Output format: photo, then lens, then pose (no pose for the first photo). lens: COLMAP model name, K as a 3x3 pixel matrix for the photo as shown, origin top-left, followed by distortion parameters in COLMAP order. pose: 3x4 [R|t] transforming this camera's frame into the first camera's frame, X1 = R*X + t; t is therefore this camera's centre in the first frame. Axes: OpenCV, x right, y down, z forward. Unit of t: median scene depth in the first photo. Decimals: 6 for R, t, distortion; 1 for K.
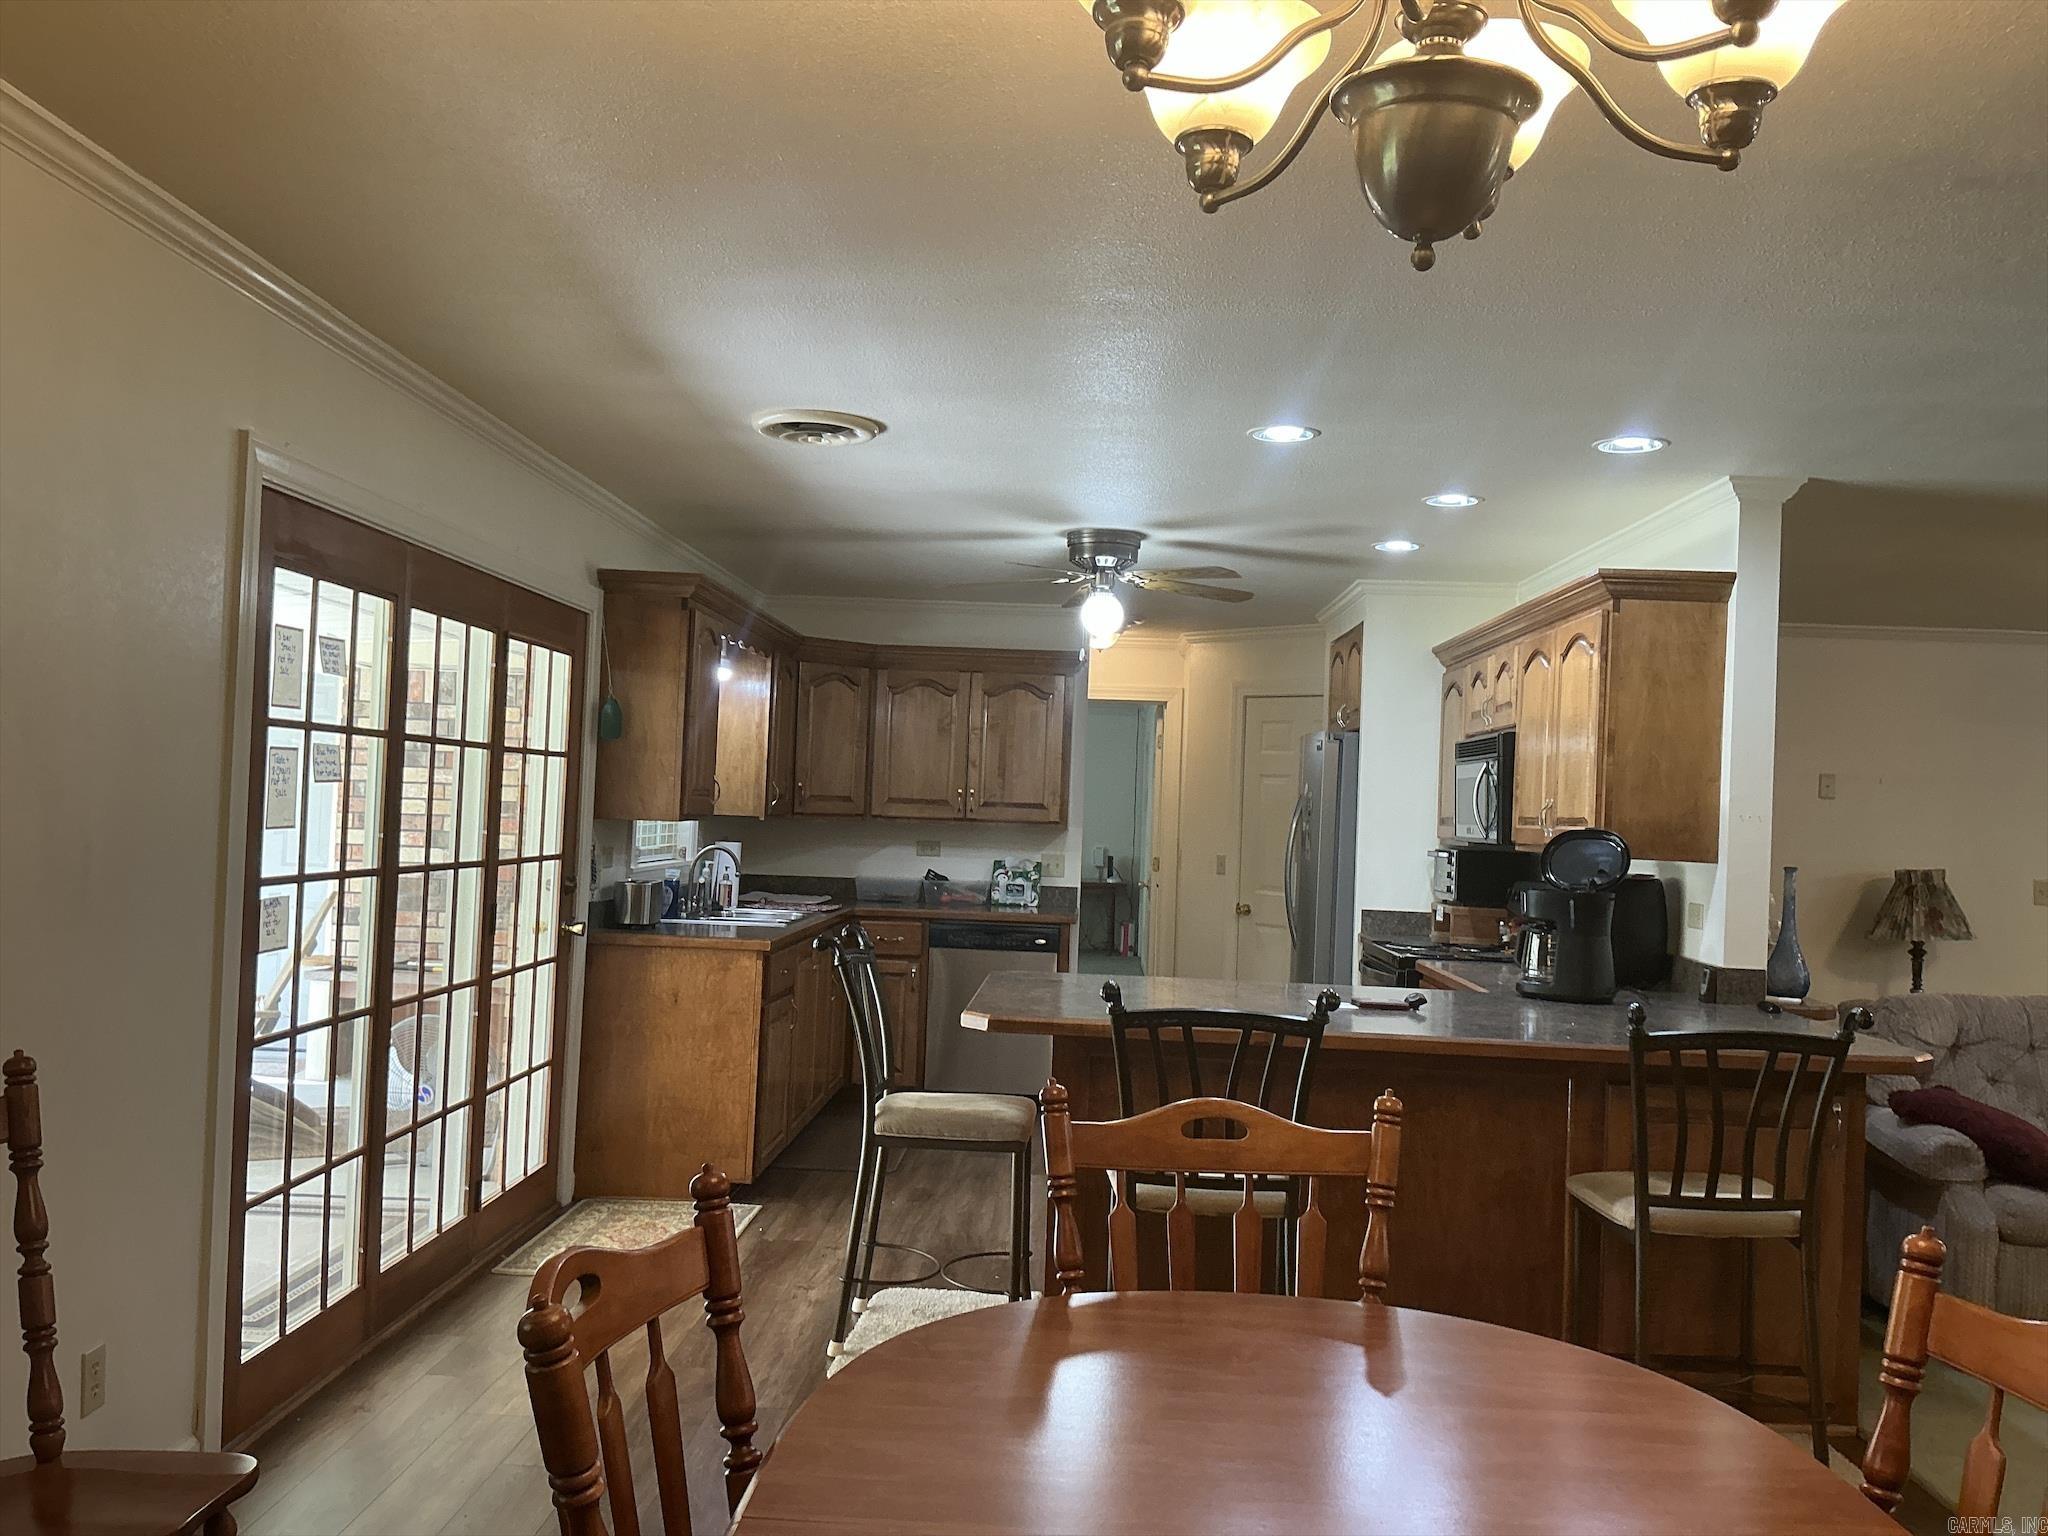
lens RADIAL K [[1706.1, 0, 1019.6], [0, 1706.1, 775.1], [0, 0, 1]] dist [0.104795, -0.209556]
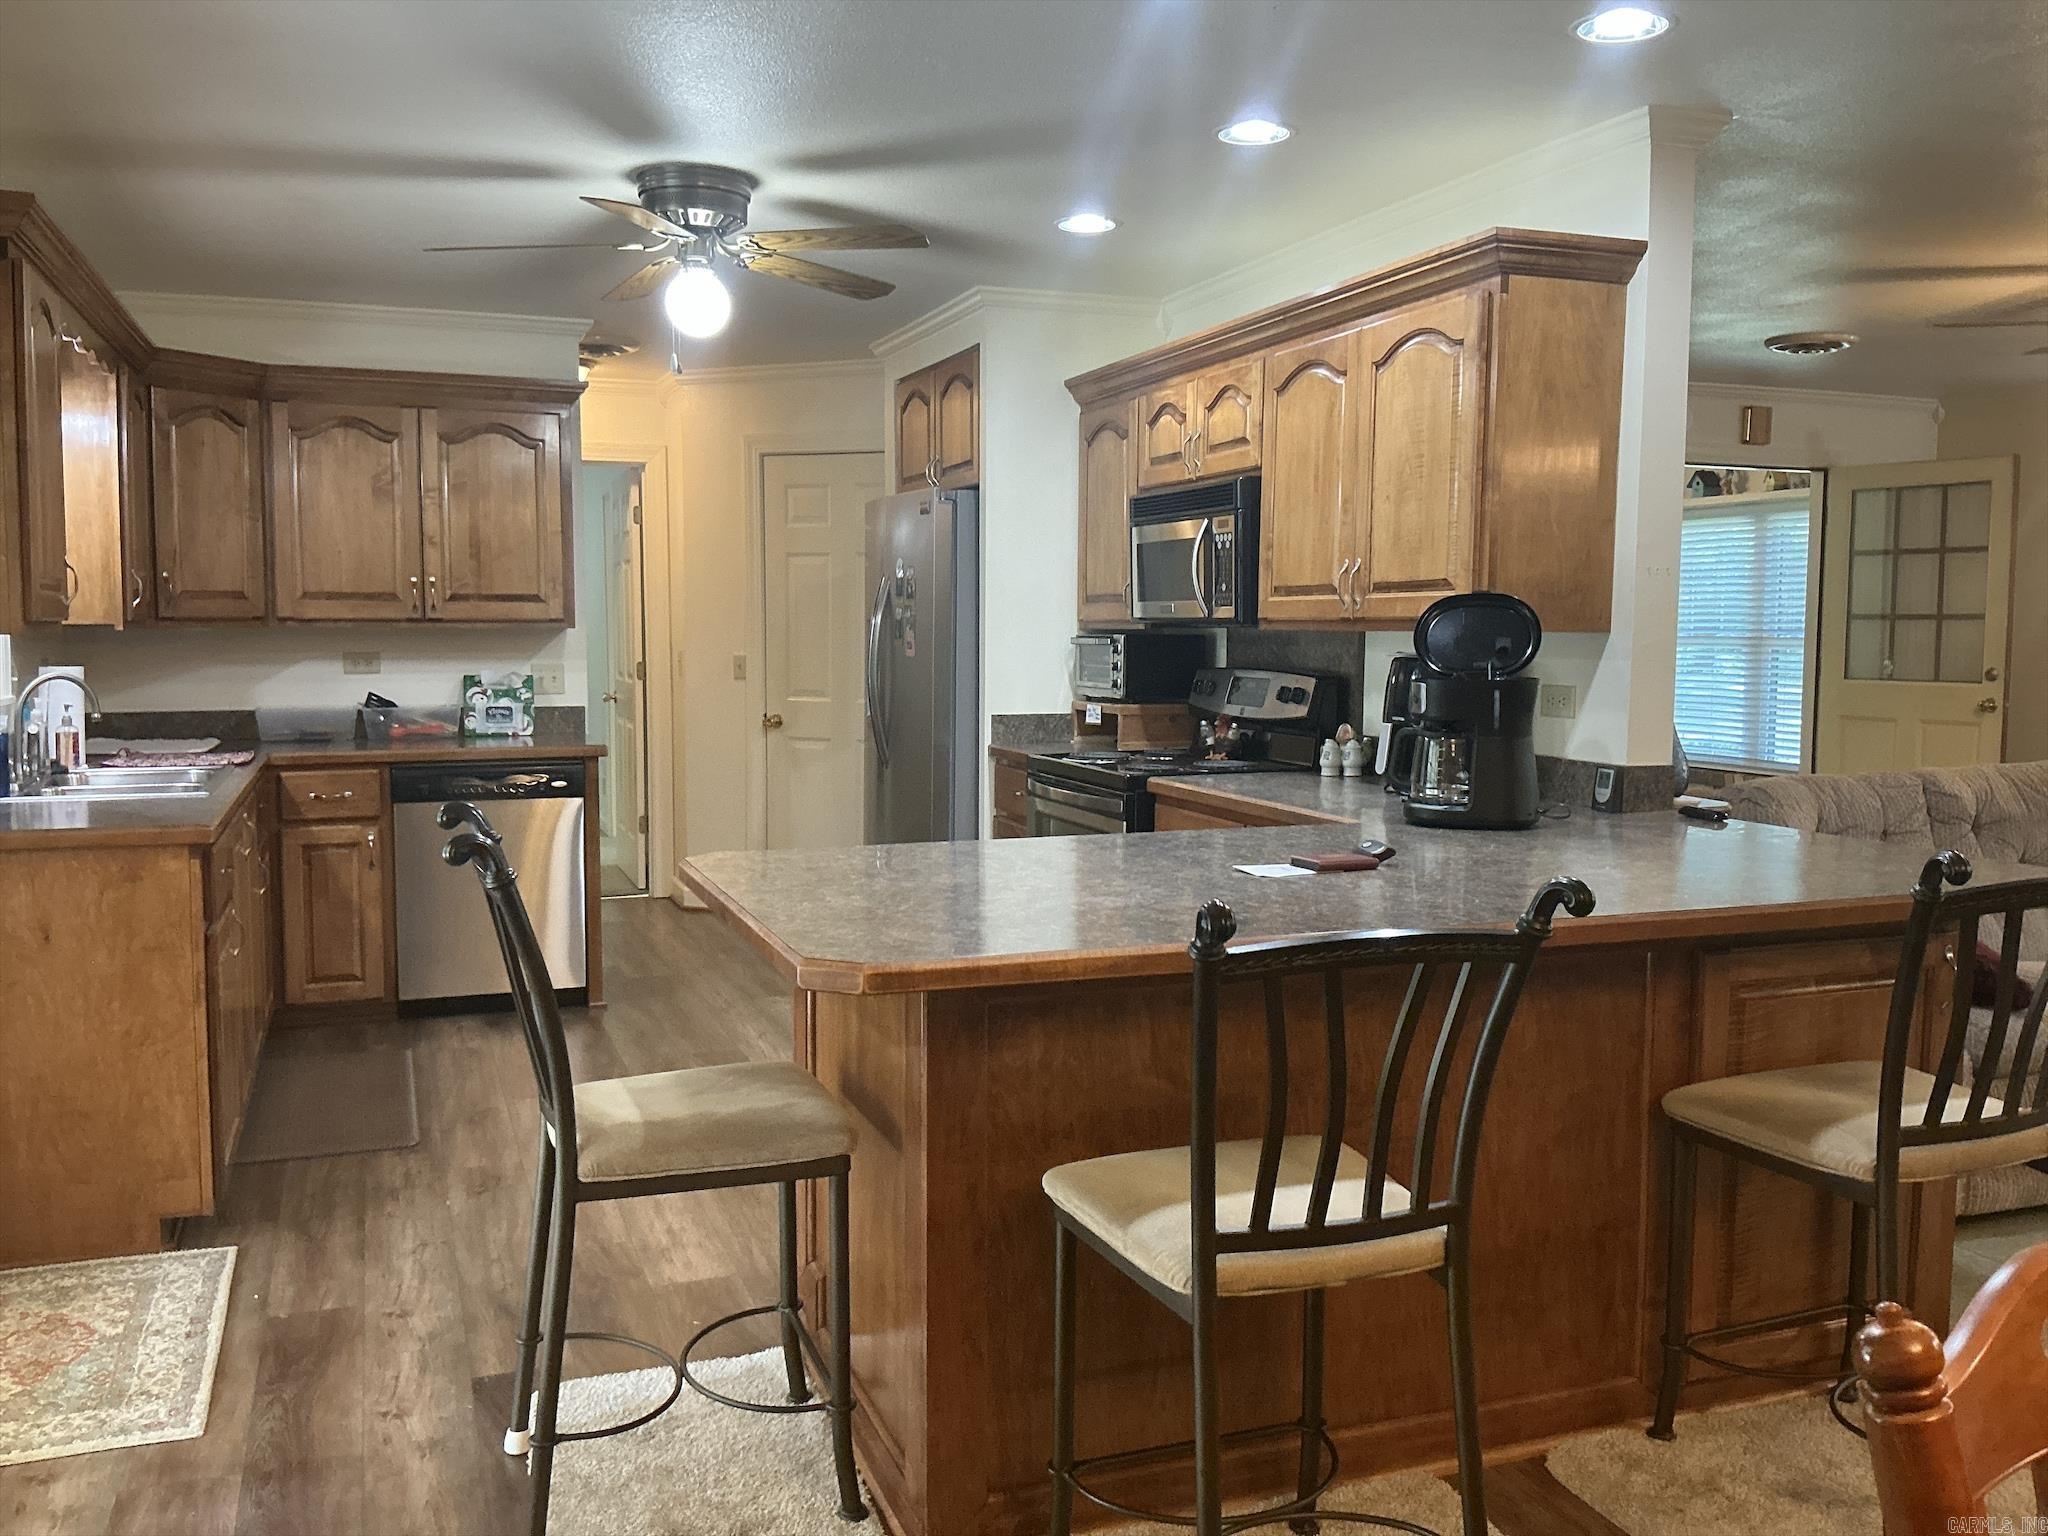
lens RADIAL K [[1706.1, 0, 1029.2], [0, 1706.1, 772.0], [0, 0, 1]] dist [0.104795, -0.209556]
pose [[0.918430, -0.070522, 0.389246, -0.092630], [0.024901, 0.992336, 0.121033, 0.009040], [-0.394799, -0.101468, 0.913147, 0.261370]]
